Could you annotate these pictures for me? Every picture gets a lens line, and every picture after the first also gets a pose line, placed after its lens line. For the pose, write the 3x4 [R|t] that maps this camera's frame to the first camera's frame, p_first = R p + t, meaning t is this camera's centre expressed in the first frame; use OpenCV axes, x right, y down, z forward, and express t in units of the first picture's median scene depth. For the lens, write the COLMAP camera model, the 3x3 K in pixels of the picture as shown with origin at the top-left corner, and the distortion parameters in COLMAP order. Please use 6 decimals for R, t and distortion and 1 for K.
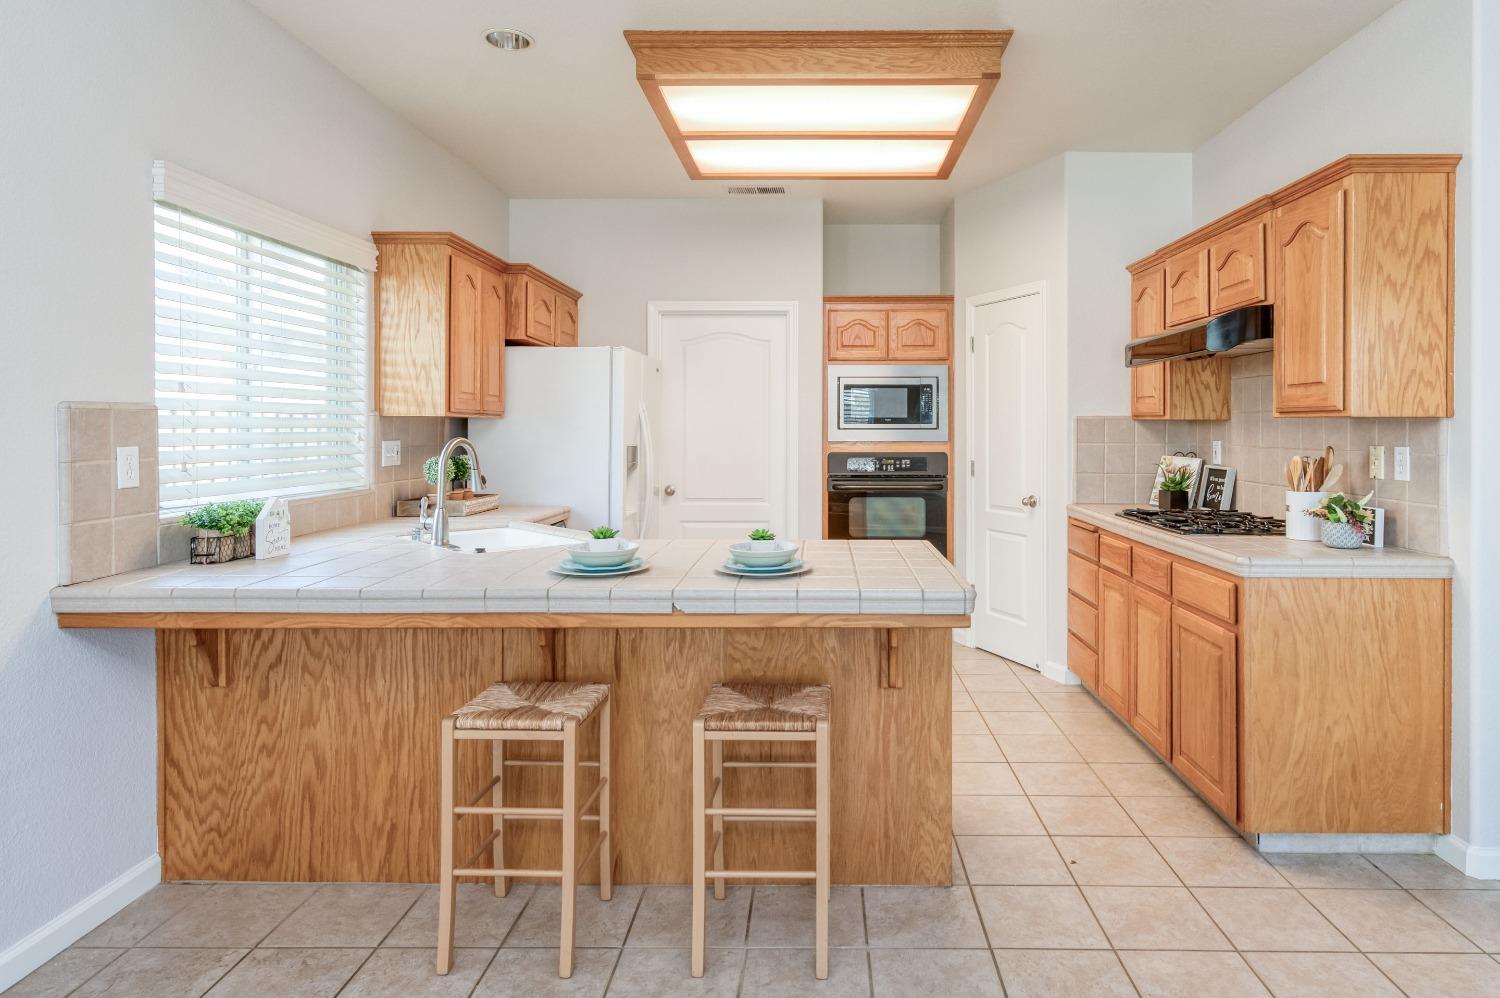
lens RADIAL K [[894.8, 0, 802.2], [0, 894.8, 432.0], [0, 0, 1]] dist [0.009500, 0.001055]
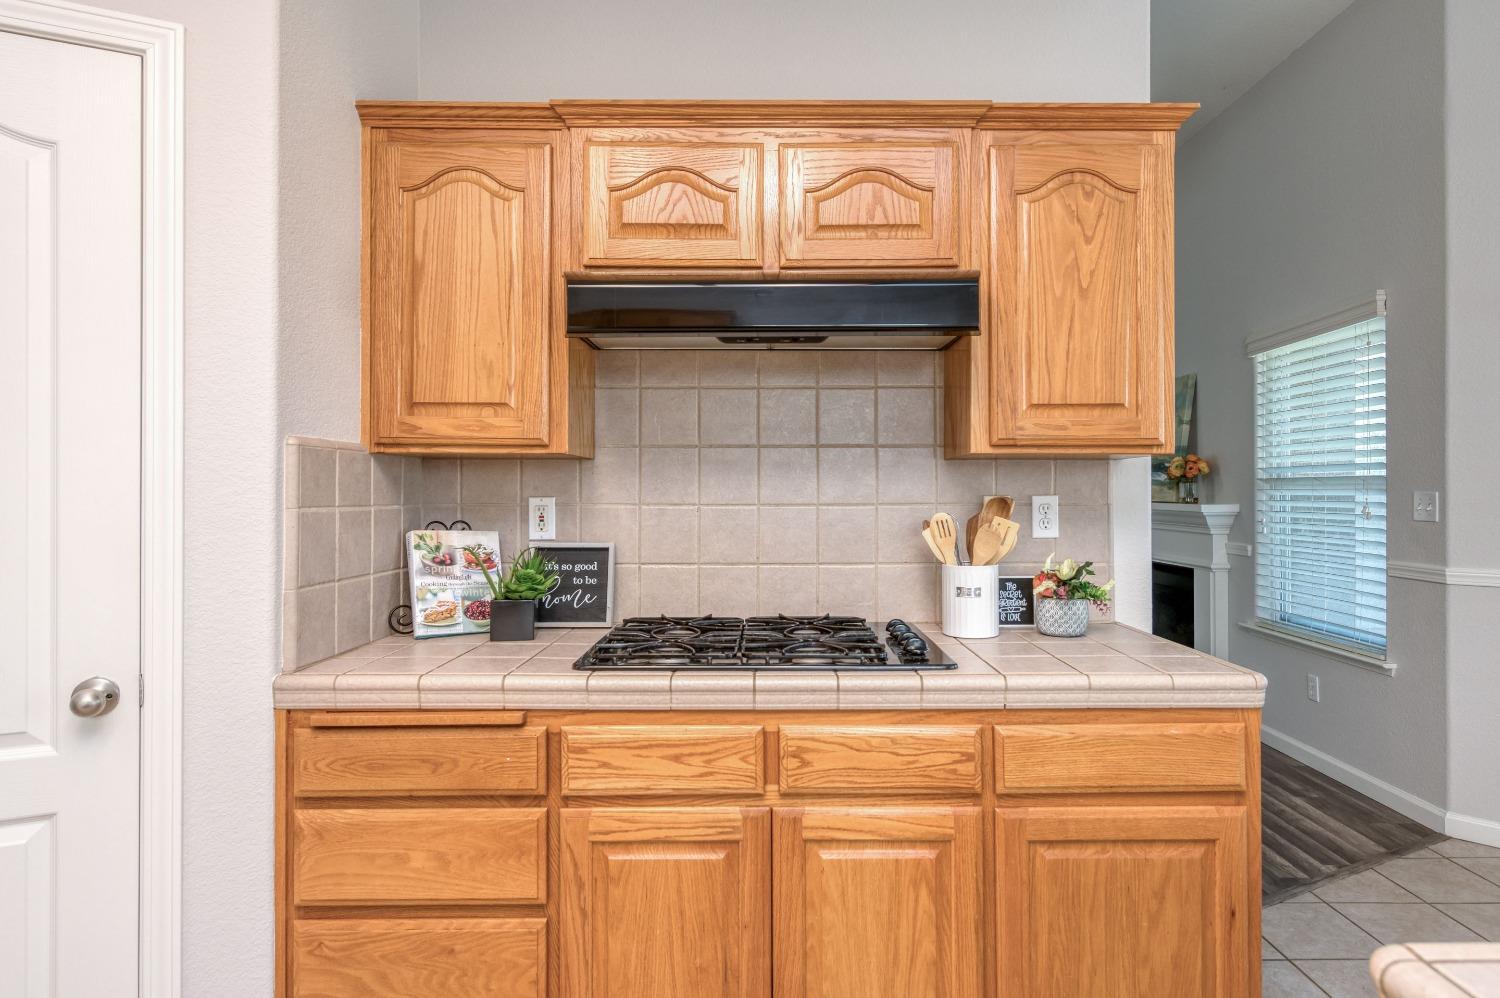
lens RADIAL K [[829.3, 0, 750.0], [0, 829.3, 499.0], [0, 0, 1]] dist [0.000517, 0.000071]
pose [[-0.003681, -0.015546, 0.999872, -0.078640], [0.006993, 0.999854, 0.015571, 0.005167], [-0.999969, 0.007050, -0.003572, 1.357542]]
